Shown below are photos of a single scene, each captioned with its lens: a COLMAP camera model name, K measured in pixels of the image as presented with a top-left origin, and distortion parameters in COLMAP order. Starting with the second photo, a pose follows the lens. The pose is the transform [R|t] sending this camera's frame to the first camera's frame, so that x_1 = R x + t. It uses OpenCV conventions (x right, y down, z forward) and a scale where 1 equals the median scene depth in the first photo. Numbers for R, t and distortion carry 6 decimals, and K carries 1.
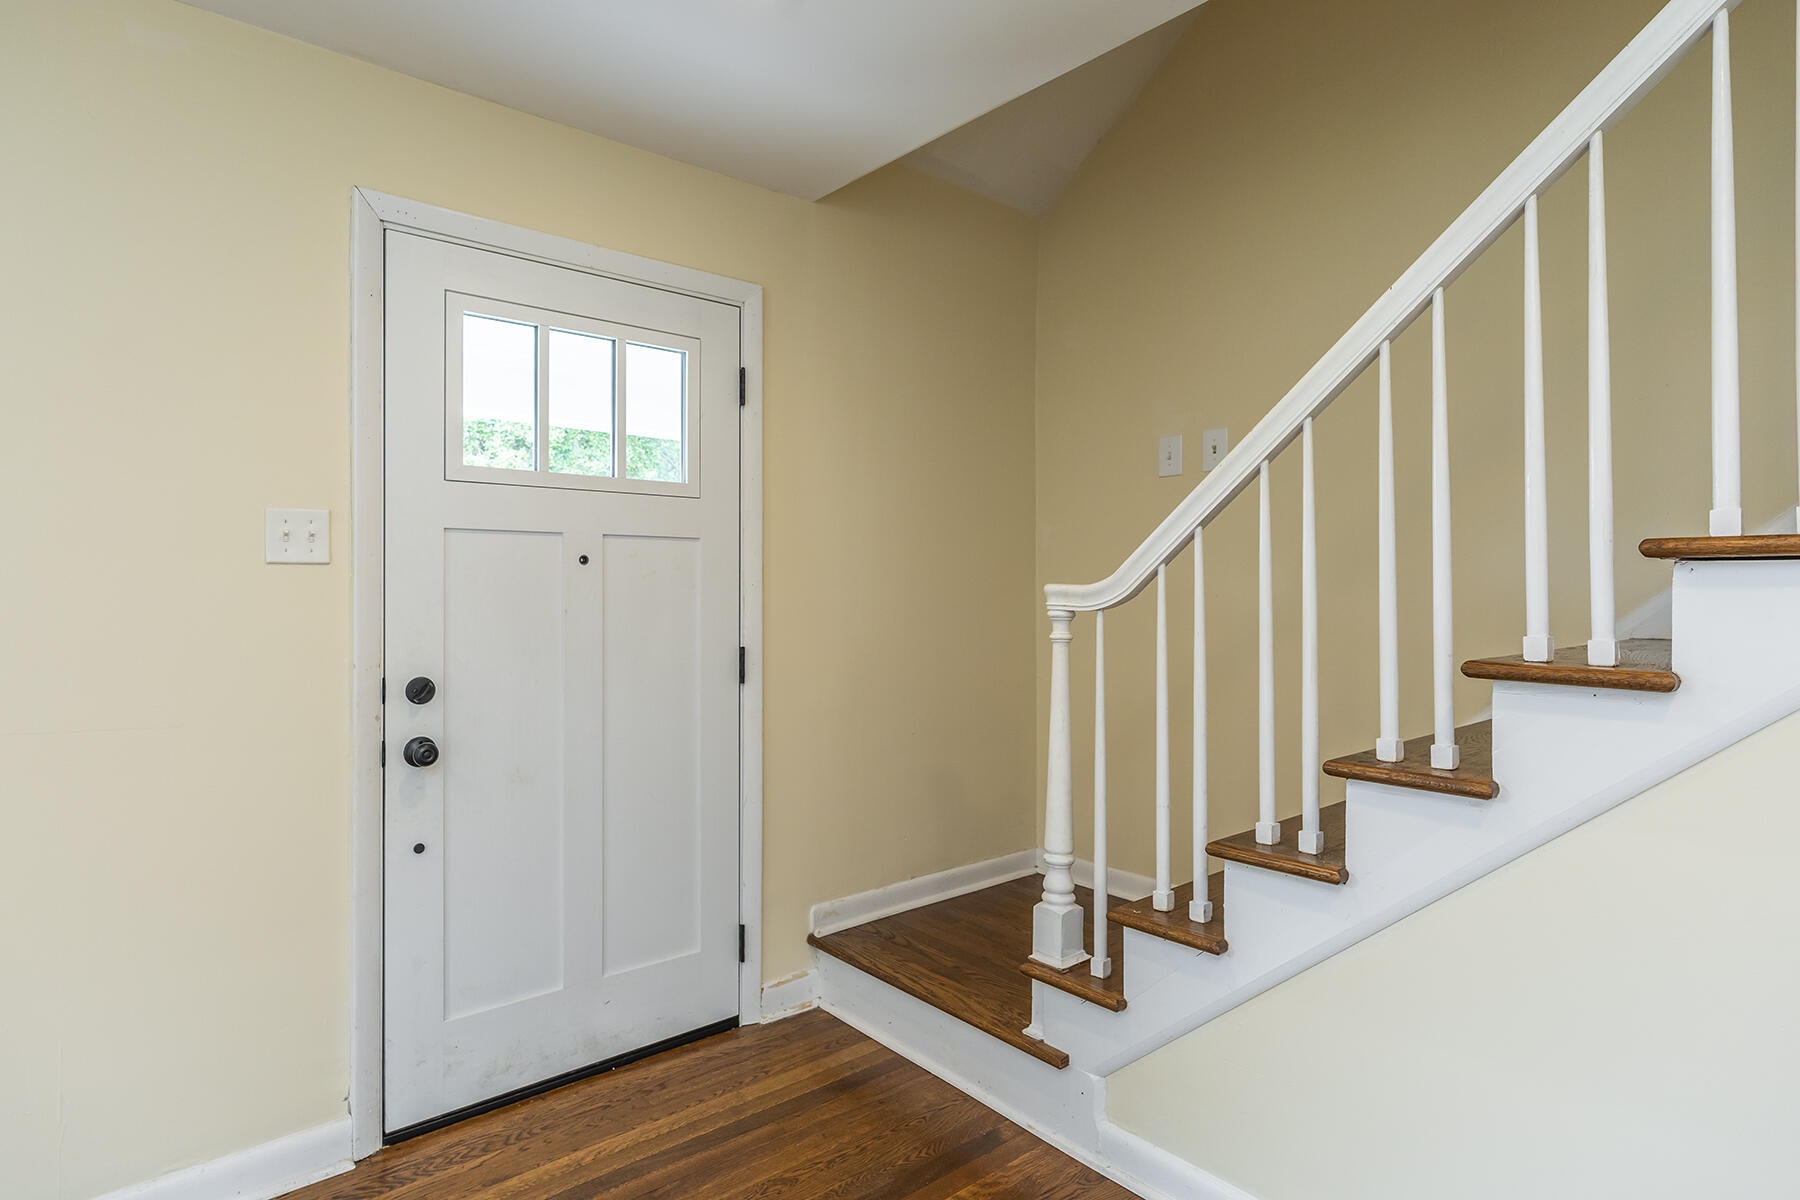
lens RADIAL K [[968.9, 0, 863.7], [0, 968.9, 598.8], [0, 0, 1]] dist [-0.033147, -0.000274]
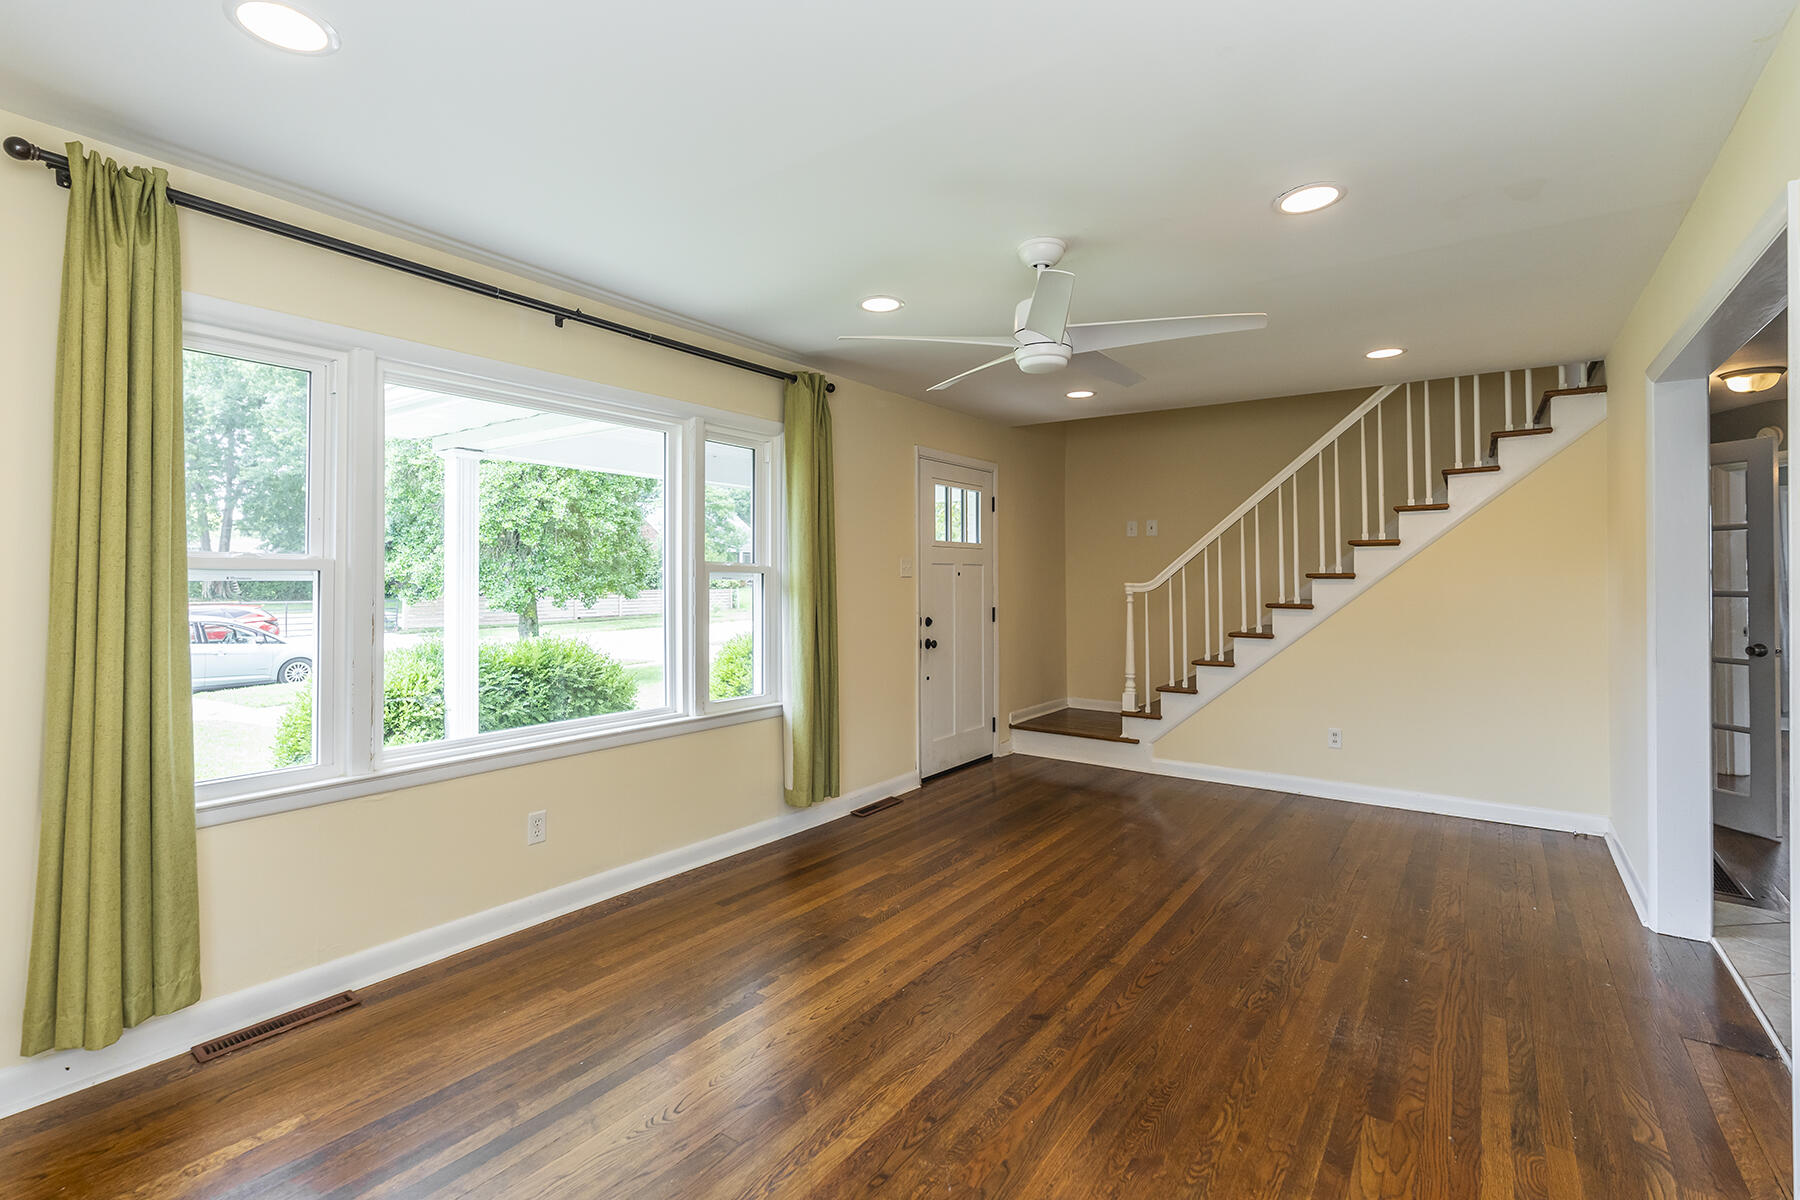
lens RADIAL K [[831.2, 0, 895.9], [0, 831.2, 582.7], [0, 0, 1]] dist [0.001006, 0.000630]
pose [[0.970794, -0.001655, 0.239910, -1.066979], [0.002304, 0.999994, -0.002423, -0.011292], [-0.239905, 0.002905, 0.970792, -1.250790]]
